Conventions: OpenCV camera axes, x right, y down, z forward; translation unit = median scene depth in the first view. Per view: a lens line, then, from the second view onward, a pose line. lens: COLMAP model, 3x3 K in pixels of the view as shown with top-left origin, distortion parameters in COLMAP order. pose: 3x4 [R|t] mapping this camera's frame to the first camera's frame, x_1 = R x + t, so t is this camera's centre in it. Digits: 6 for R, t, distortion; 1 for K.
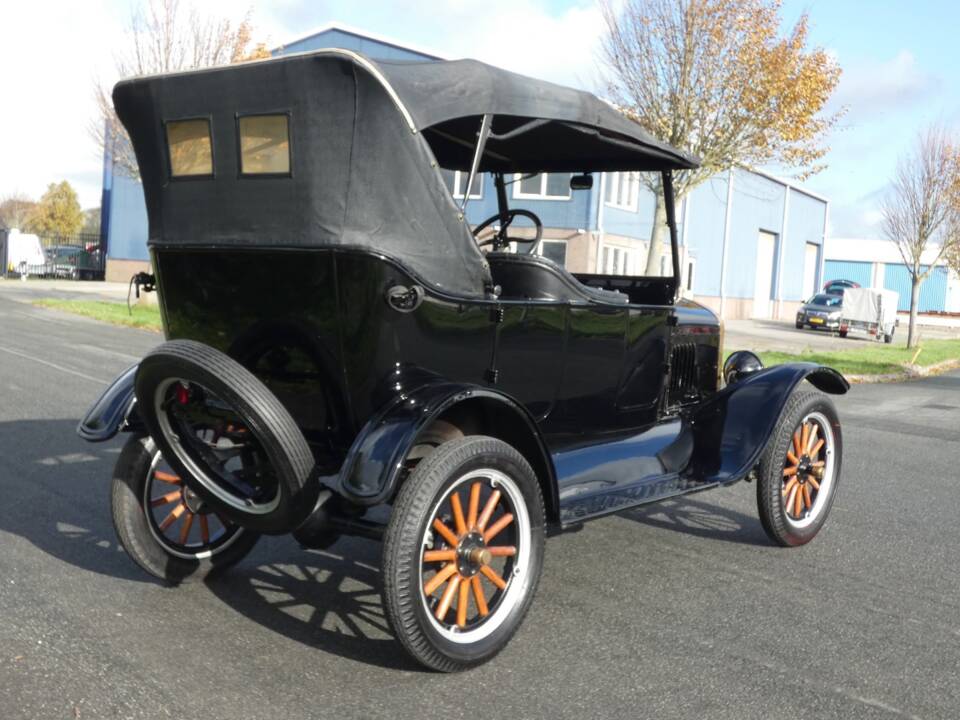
lens RADIAL K [[2139.0, 0, 478.3], [0, 2139.0, 326.7], [0, 0, 1]] dist [0.134054, -0.478821]
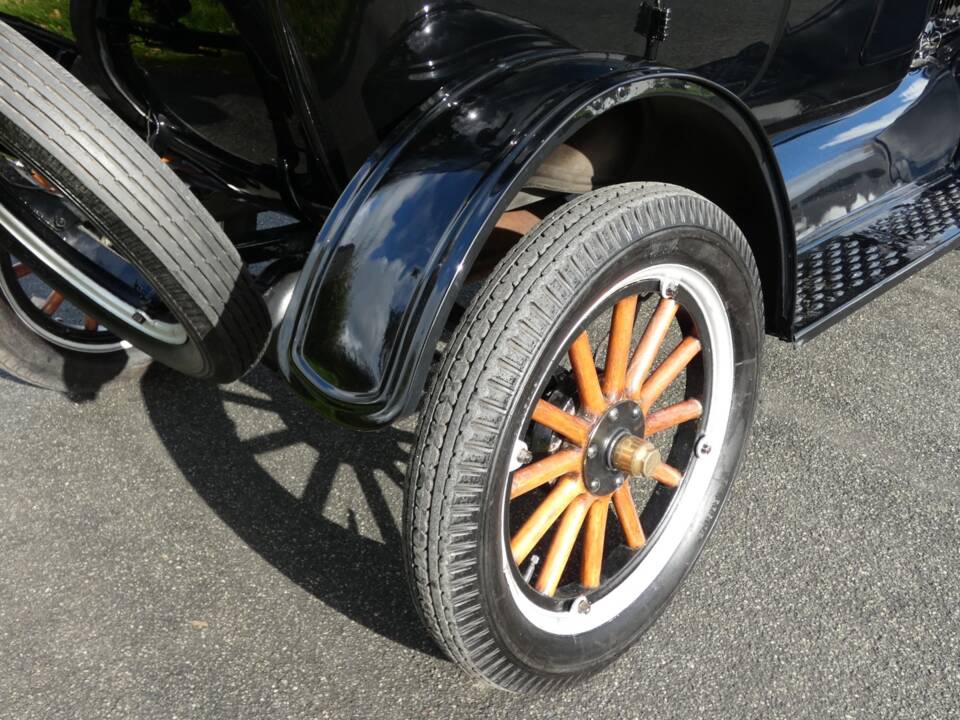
lens RADIAL K [[1071.0, 0, 480.0], [0, 1071.0, 360.0], [0, 0, 1]] dist [-0.008392, -0.021133]
pose [[0.998427, -0.013690, -0.054368, -0.018912], [0.033314, 0.924830, 0.378919, 0.003129], [0.045094, -0.380134, 0.923831, 0.793569]]
